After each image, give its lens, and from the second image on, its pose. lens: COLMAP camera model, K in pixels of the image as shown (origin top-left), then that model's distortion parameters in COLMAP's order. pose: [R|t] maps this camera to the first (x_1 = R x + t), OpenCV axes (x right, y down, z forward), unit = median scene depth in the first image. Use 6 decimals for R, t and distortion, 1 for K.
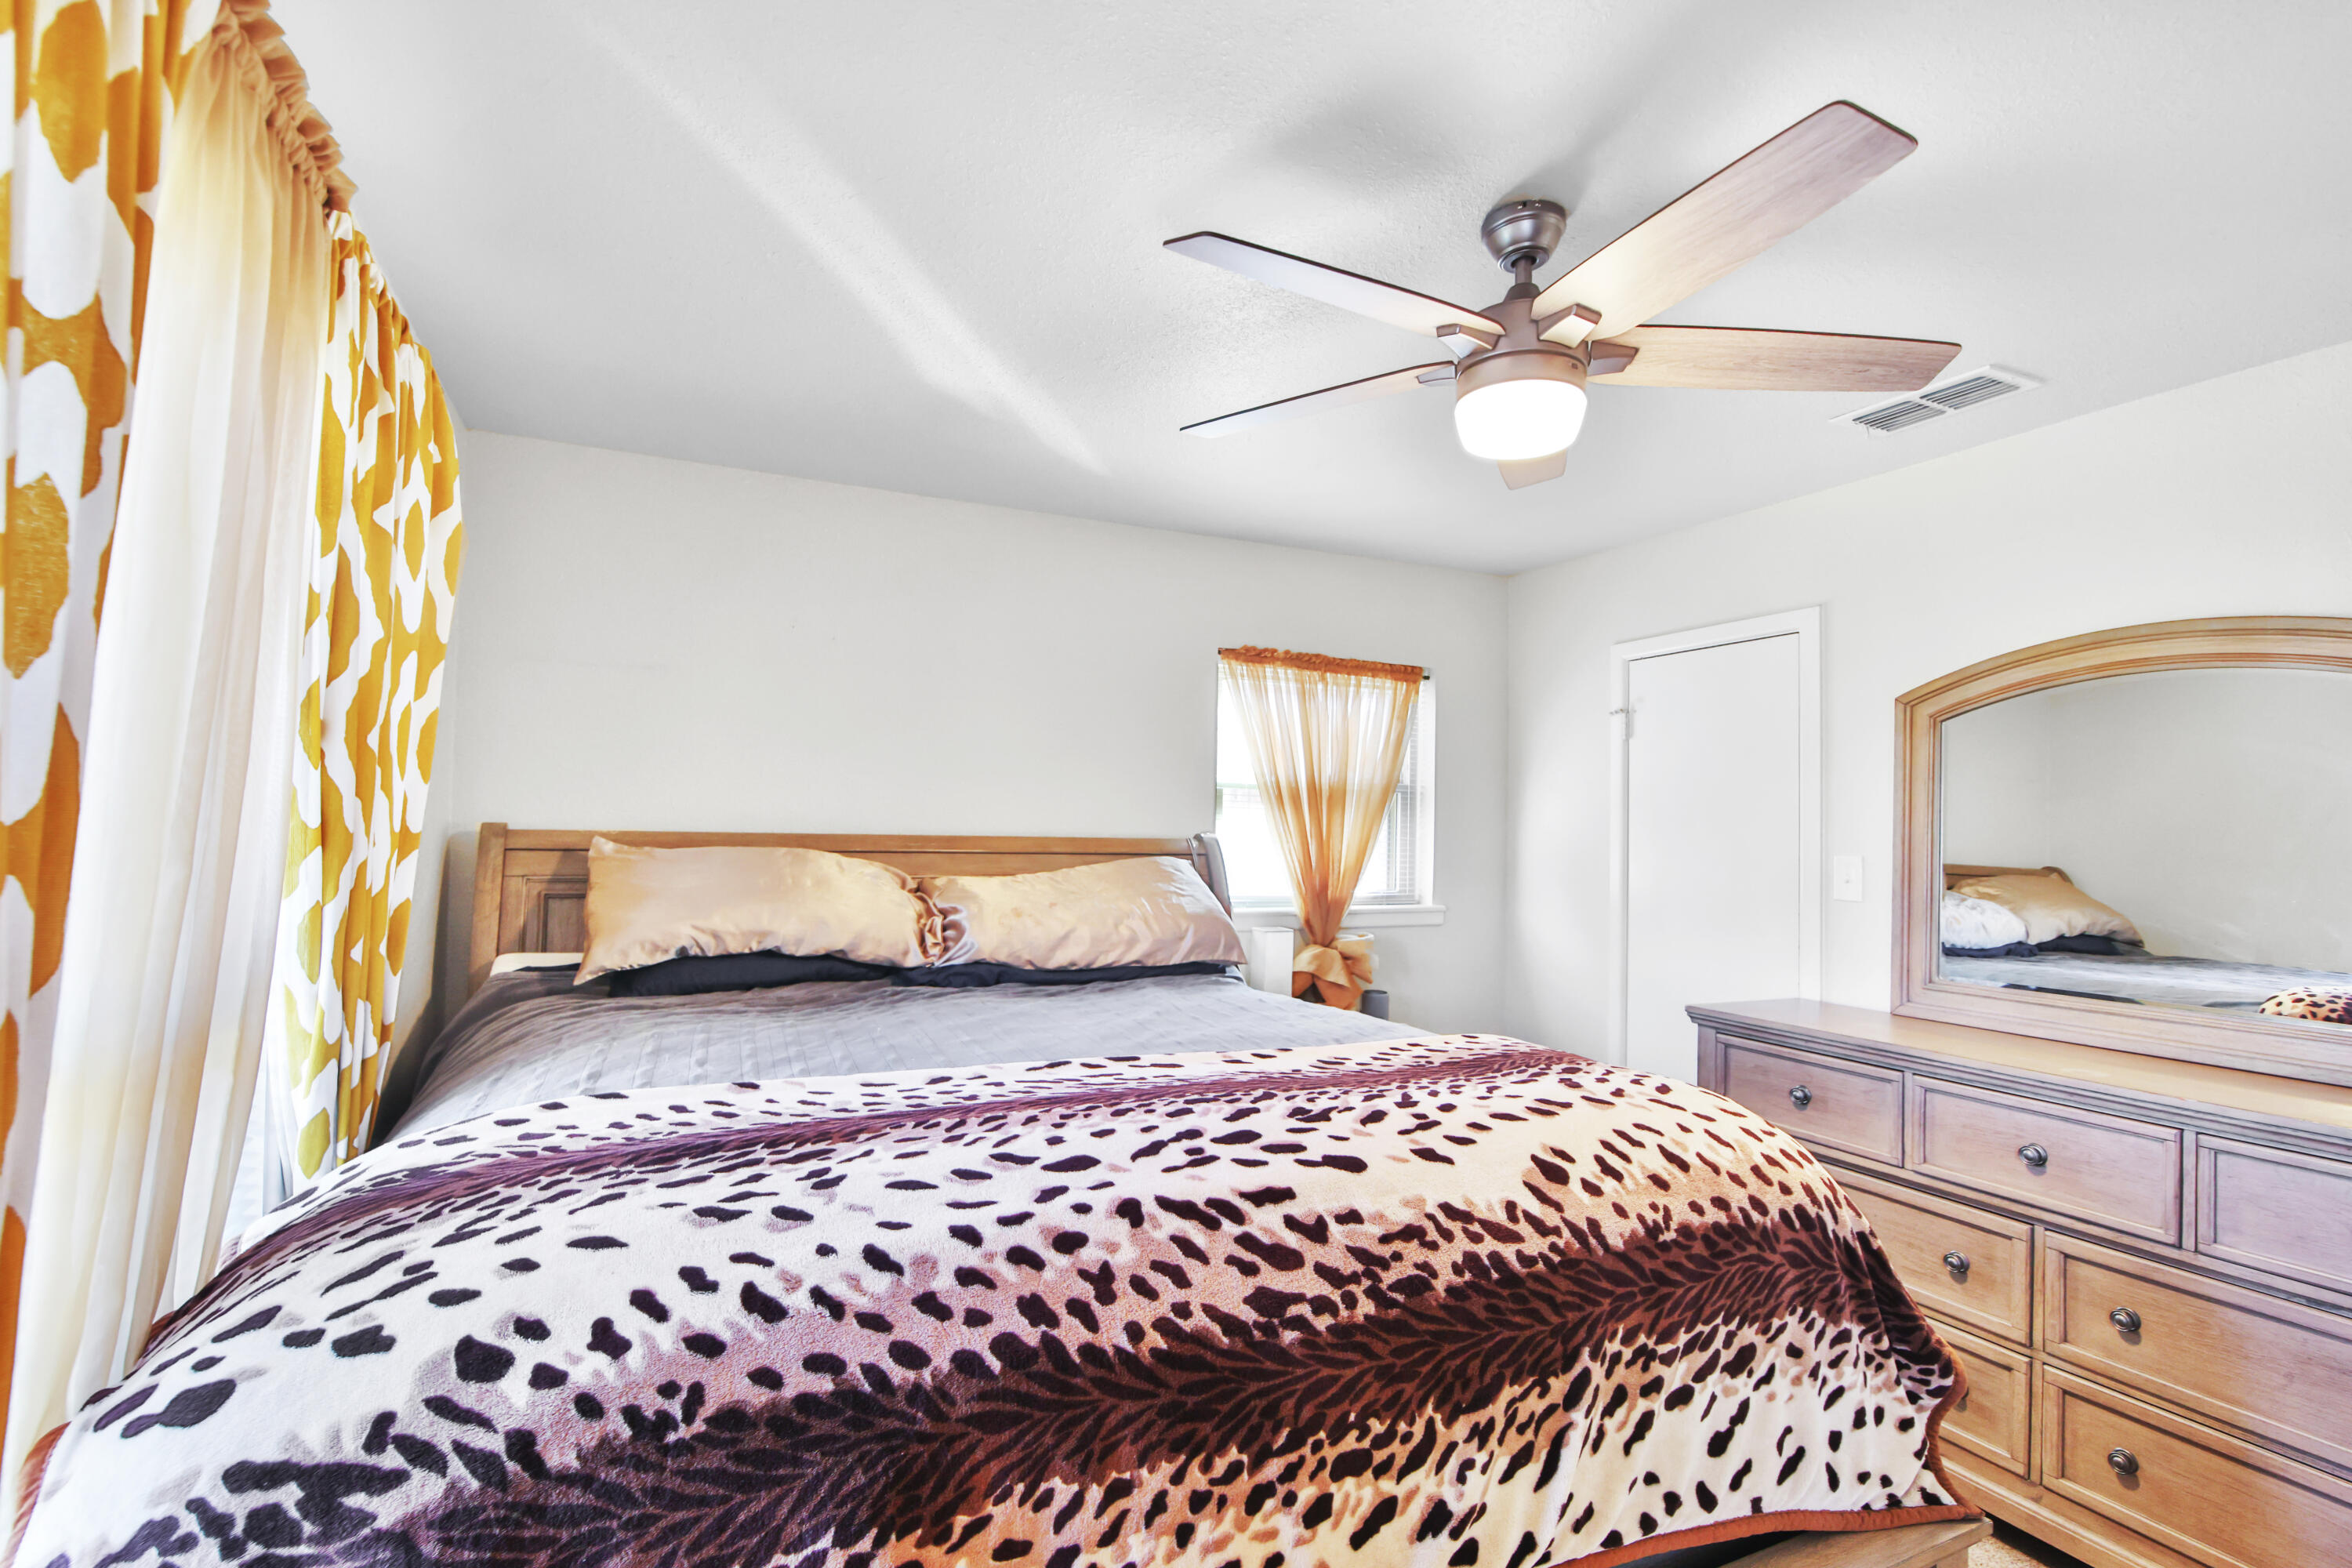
lens RADIAL K [[1080.9, 0, 1176.1], [0, 1080.9, 804.6], [0, 0, 1]] dist [-0.001960, -0.000230]
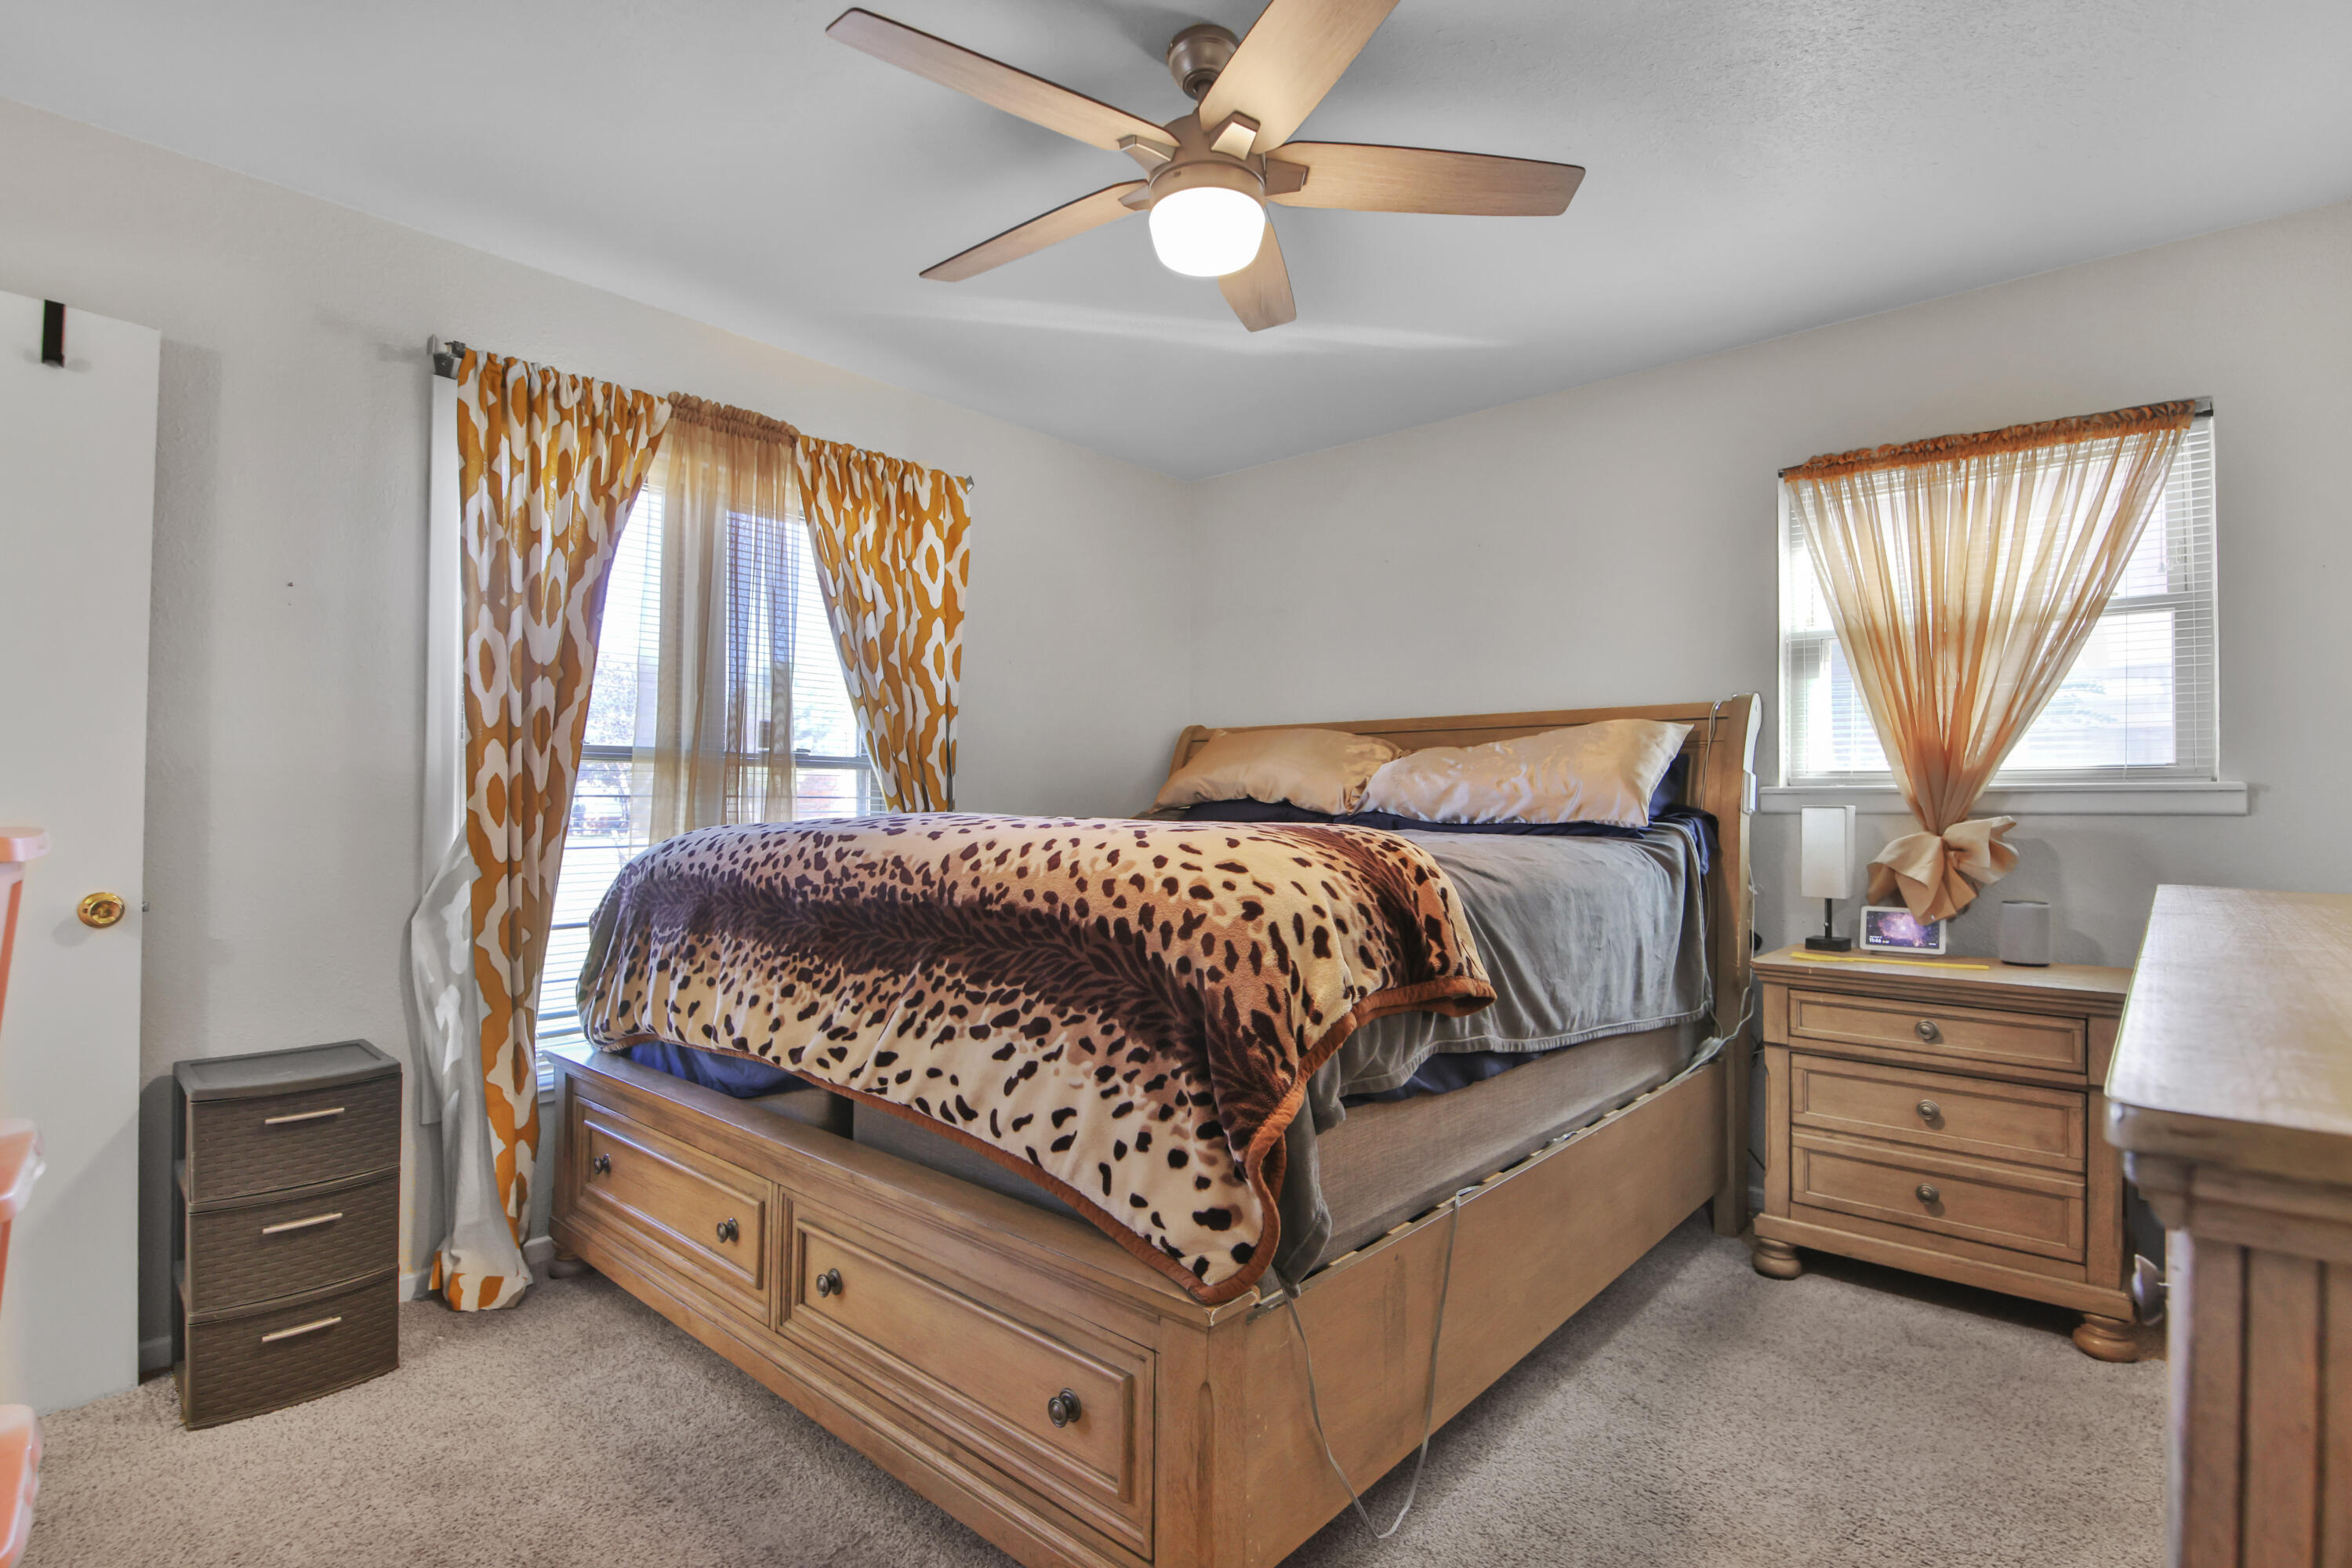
lens RADIAL K [[1086.2, 0, 1176.0], [0, 1086.2, 784.0], [0, 0, 1]] dist [-0.009393, -0.005490]
pose [[0.418660, -0.029873, -0.907651, 1.771267], [0.023321, 0.999483, -0.022138, 0.307855], [0.907843, -0.011899, 0.419141, 0.709020]]
